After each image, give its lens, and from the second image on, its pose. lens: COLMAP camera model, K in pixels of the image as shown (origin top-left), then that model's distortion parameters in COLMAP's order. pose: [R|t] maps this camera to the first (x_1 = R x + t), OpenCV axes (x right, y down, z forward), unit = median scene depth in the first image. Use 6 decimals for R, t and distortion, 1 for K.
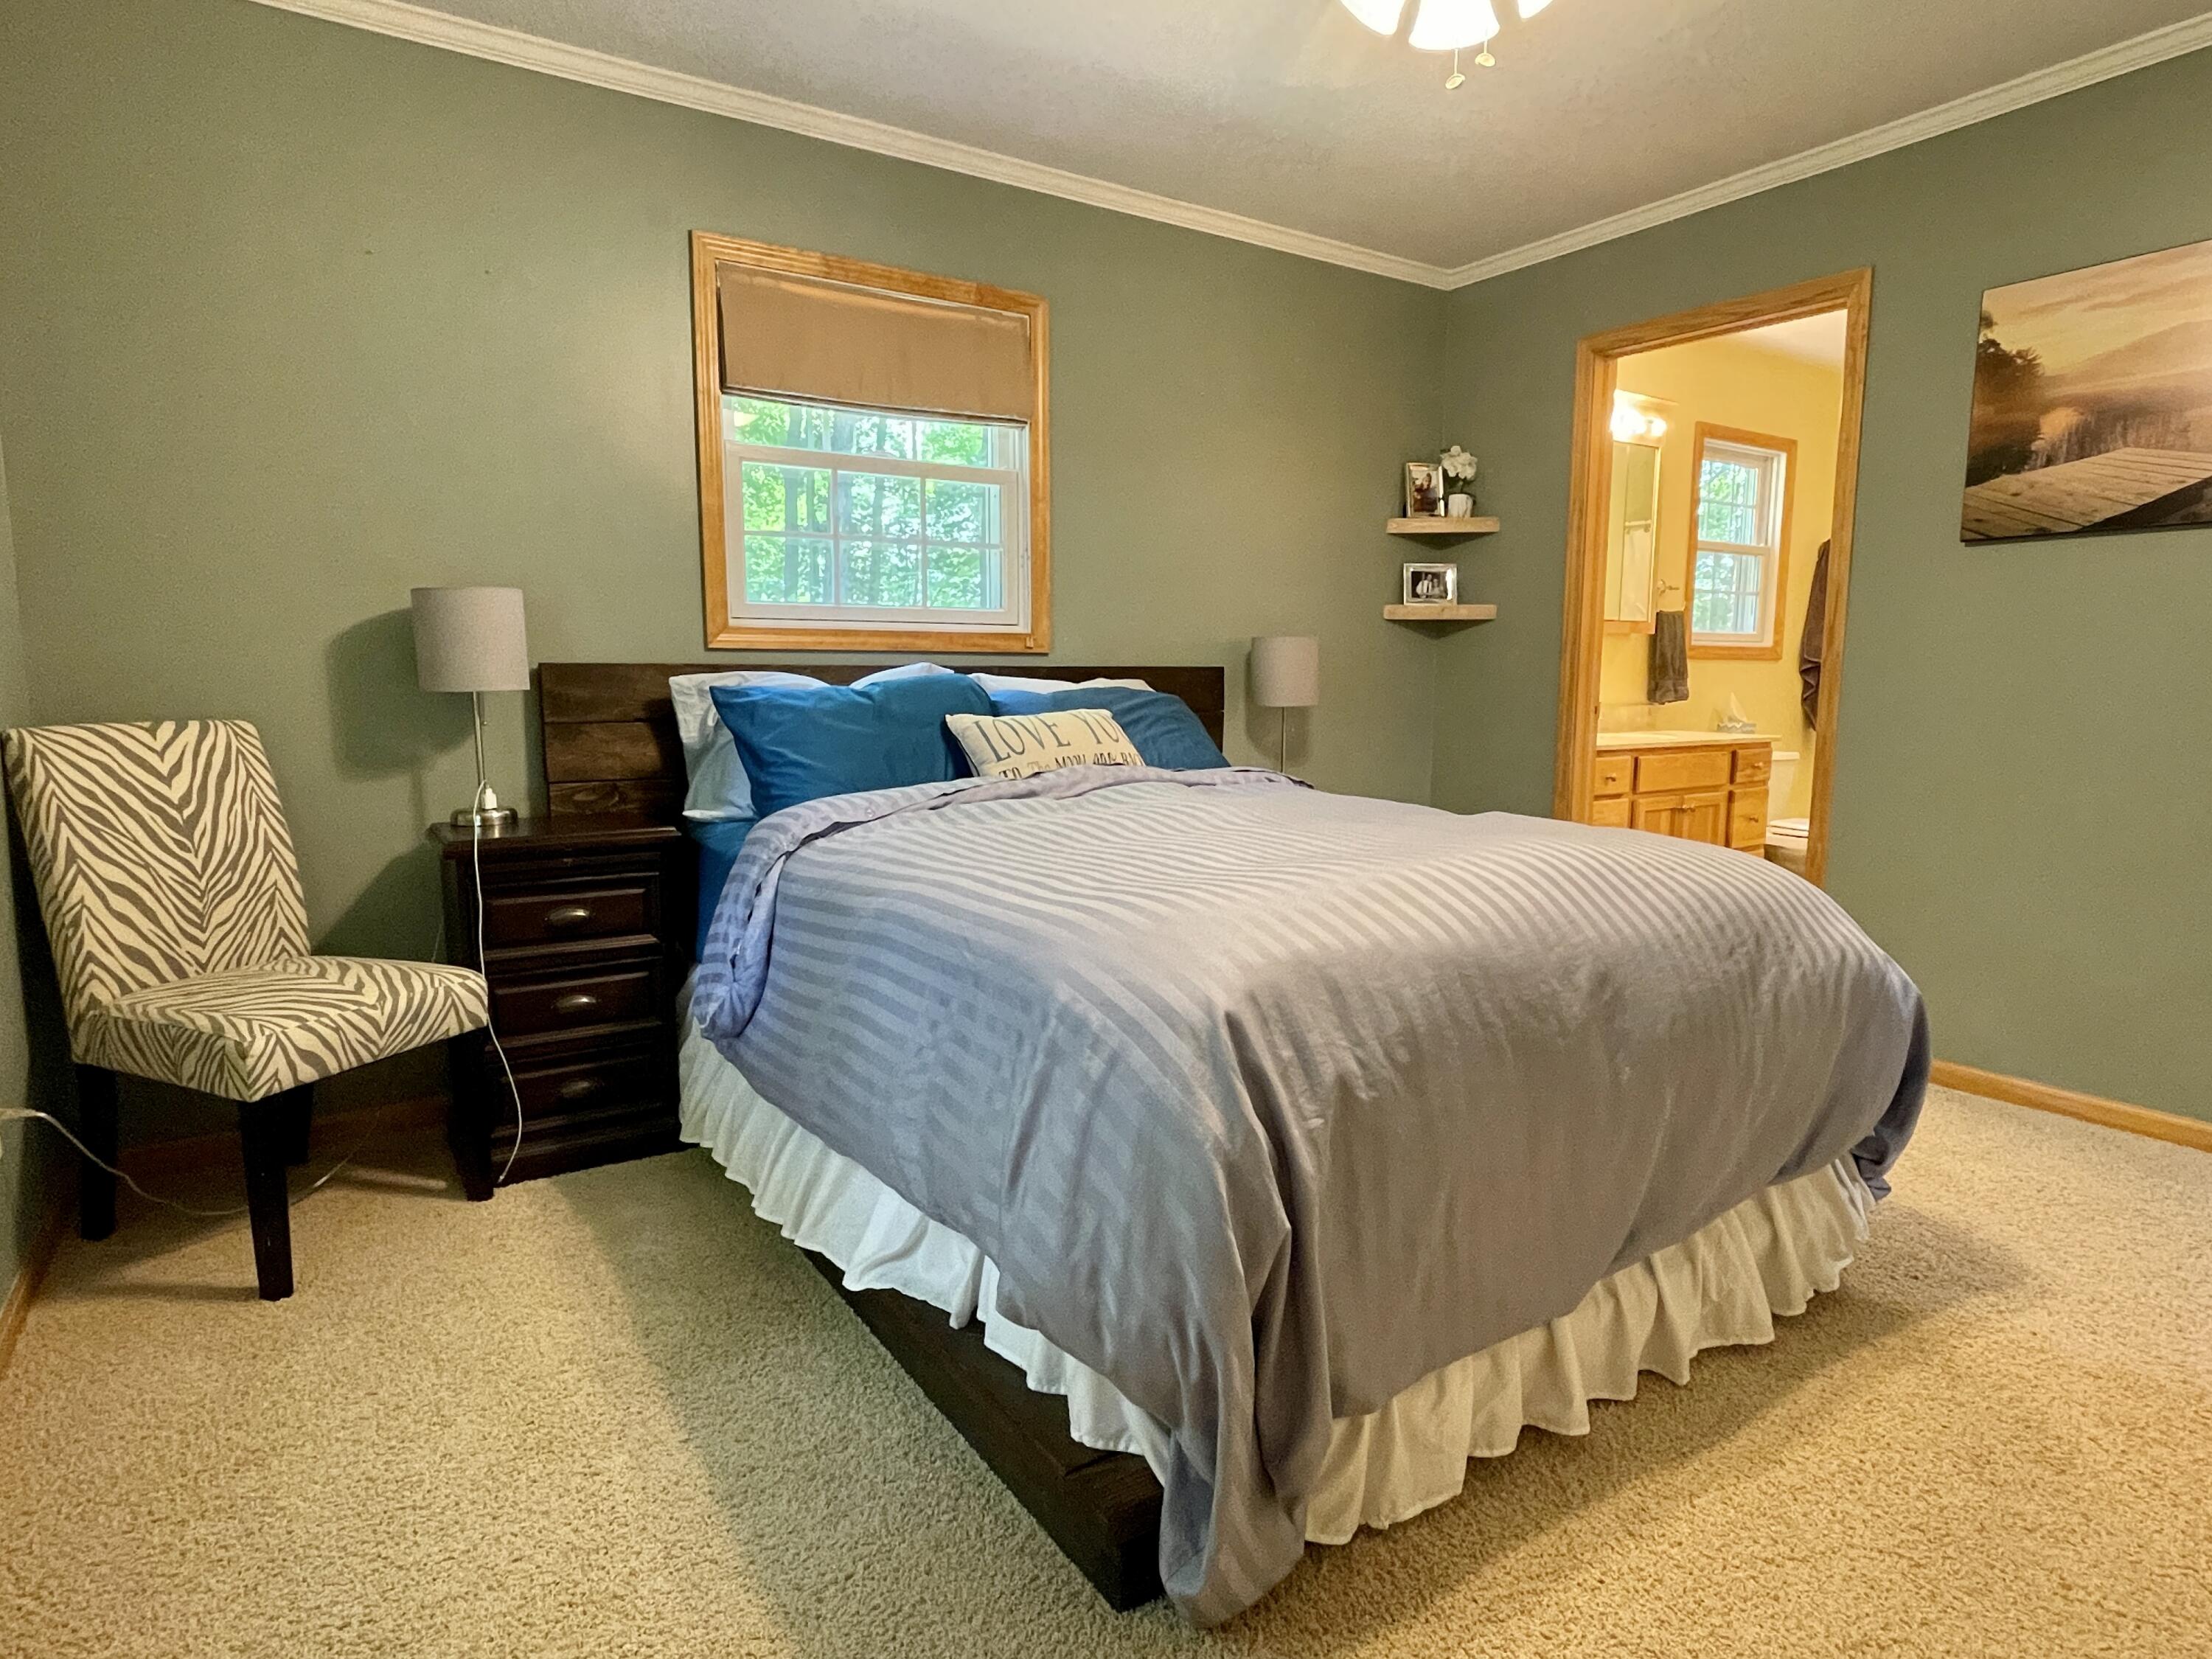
lens RADIAL K [[1200.0, 0, 1112.3], [0, 1200.0, 827.2], [0, 0, 1]] dist [-0.021700, 0.001391]
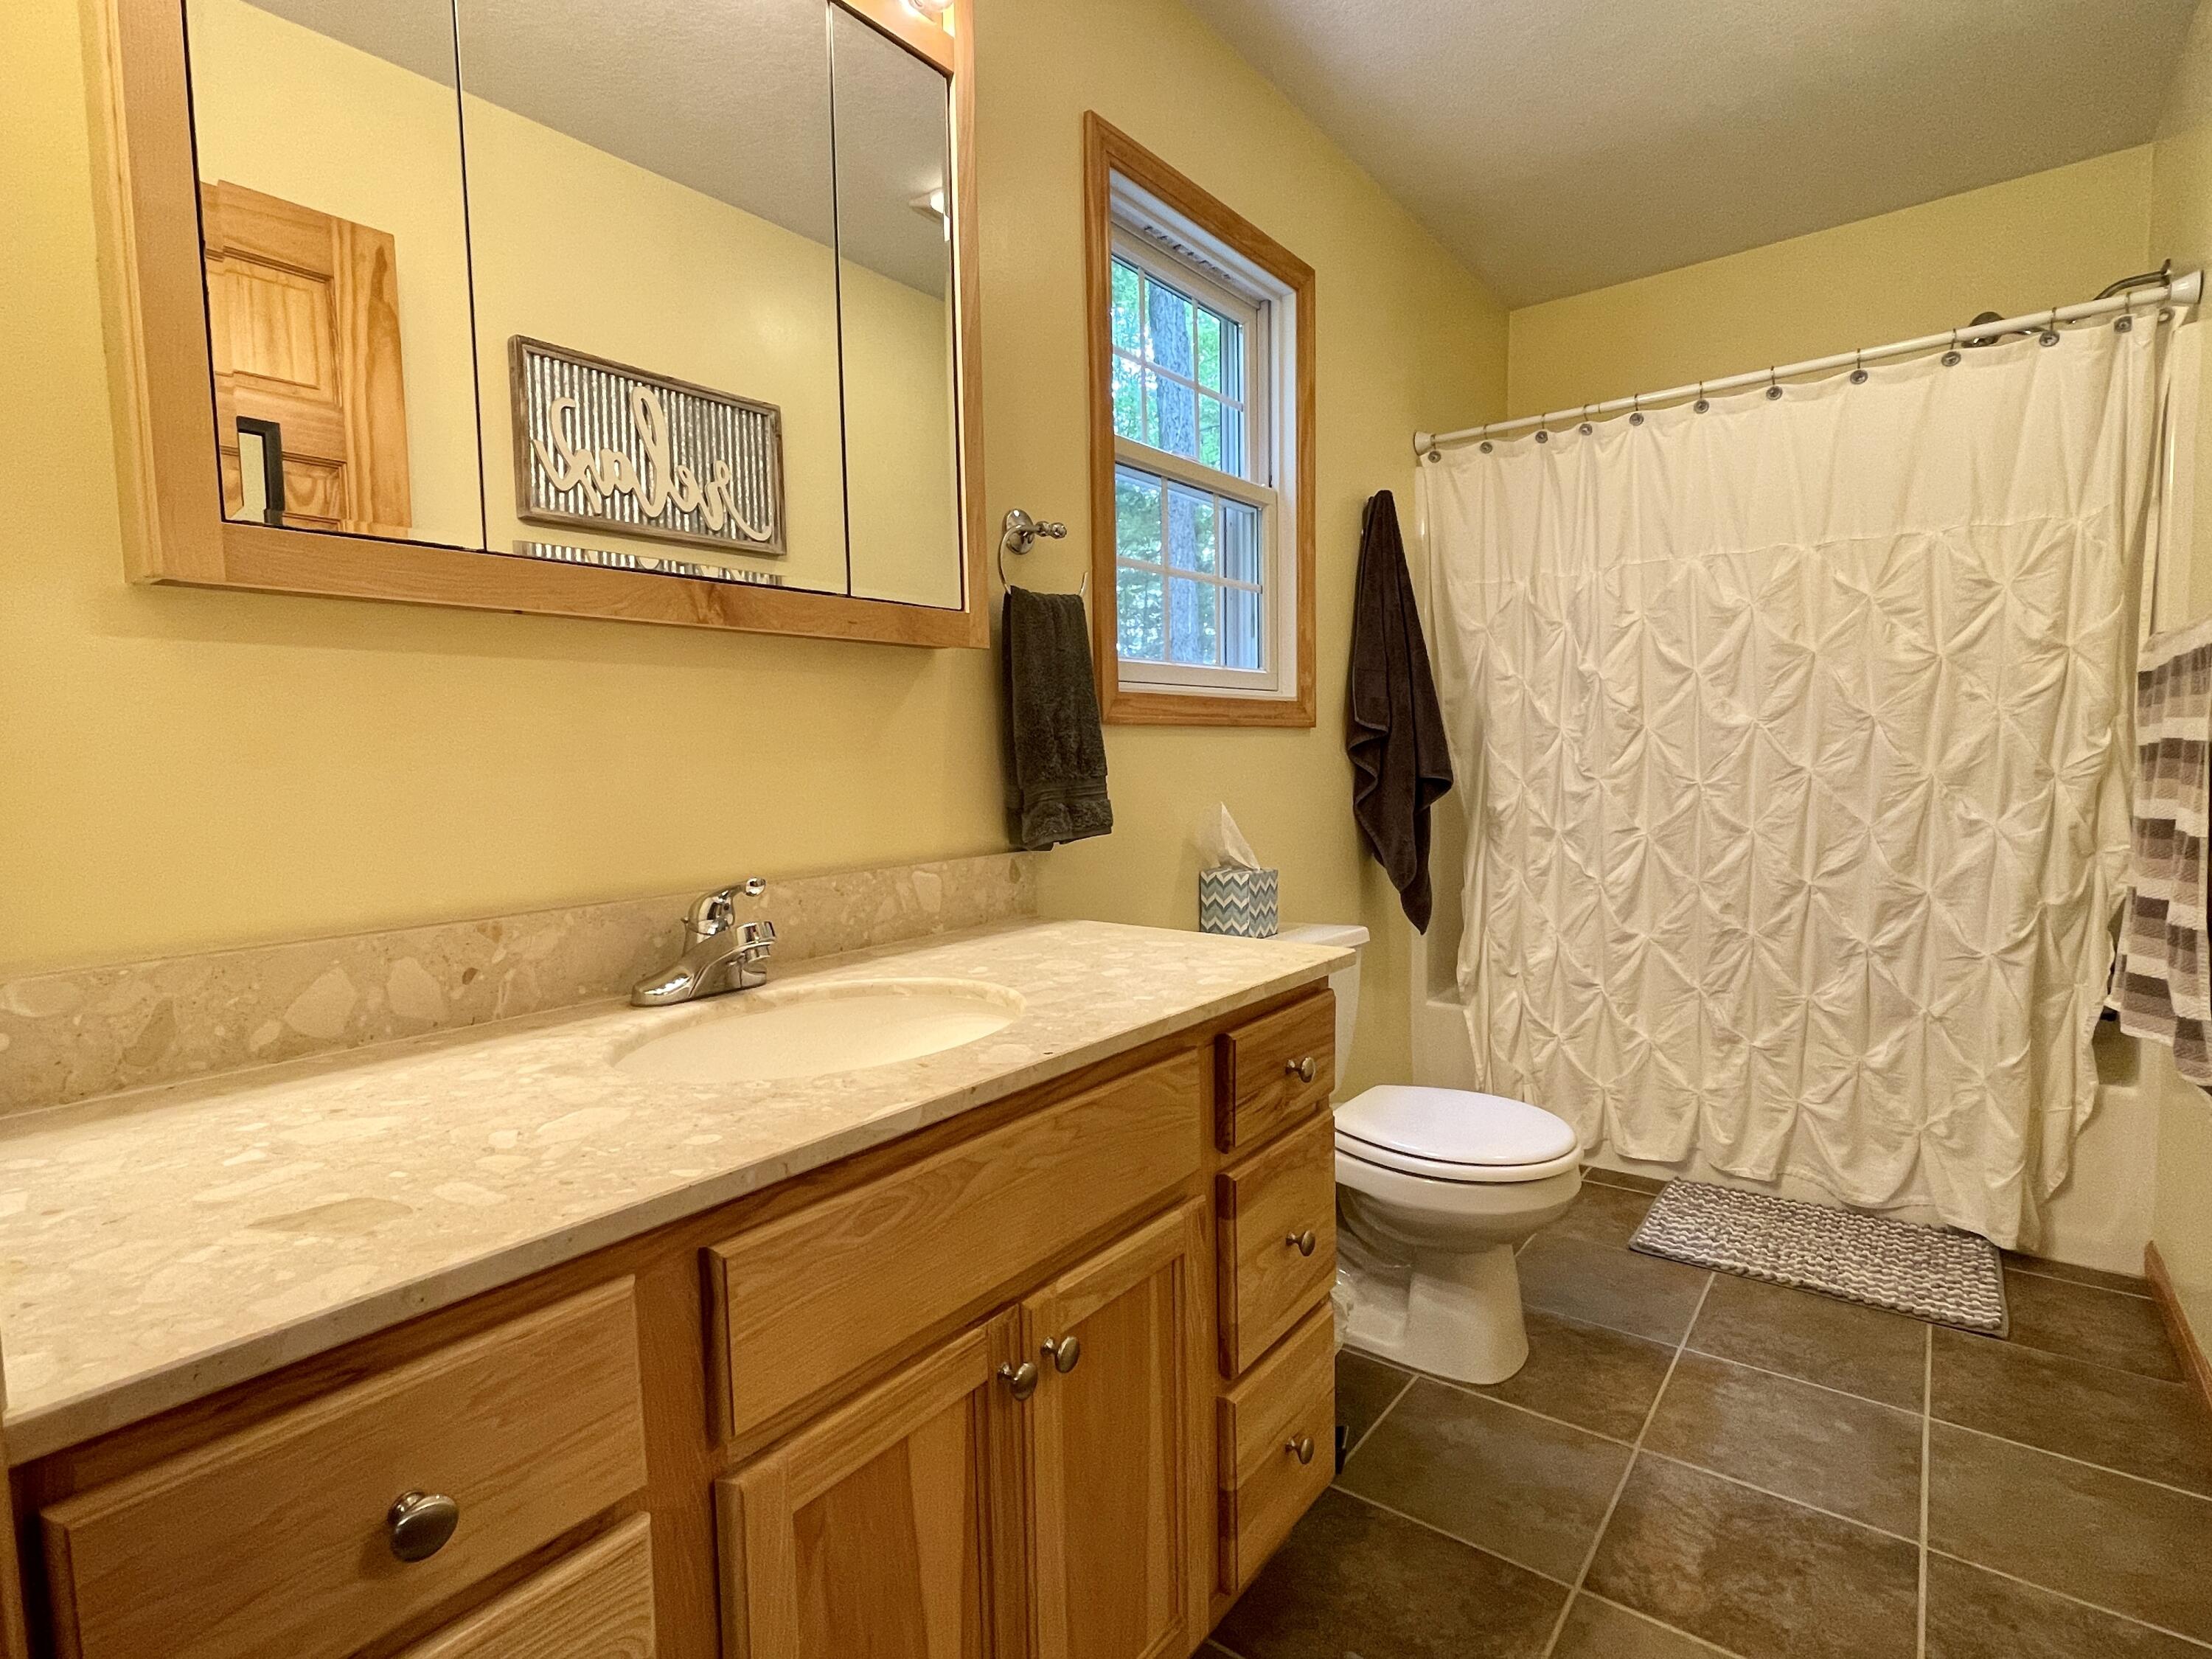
lens RADIAL K [[1121.2, 0, 1105.8], [0, 1121.2, 844.1], [0, 0, 1]] dist [-0.001492, 0.001656]
pose [[0.939436, -0.047924, 0.339358, 0.406444], [0.065629, 0.997006, -0.040880, -0.100260], [-0.336383, 0.060676, 0.939769, 0.754637]]
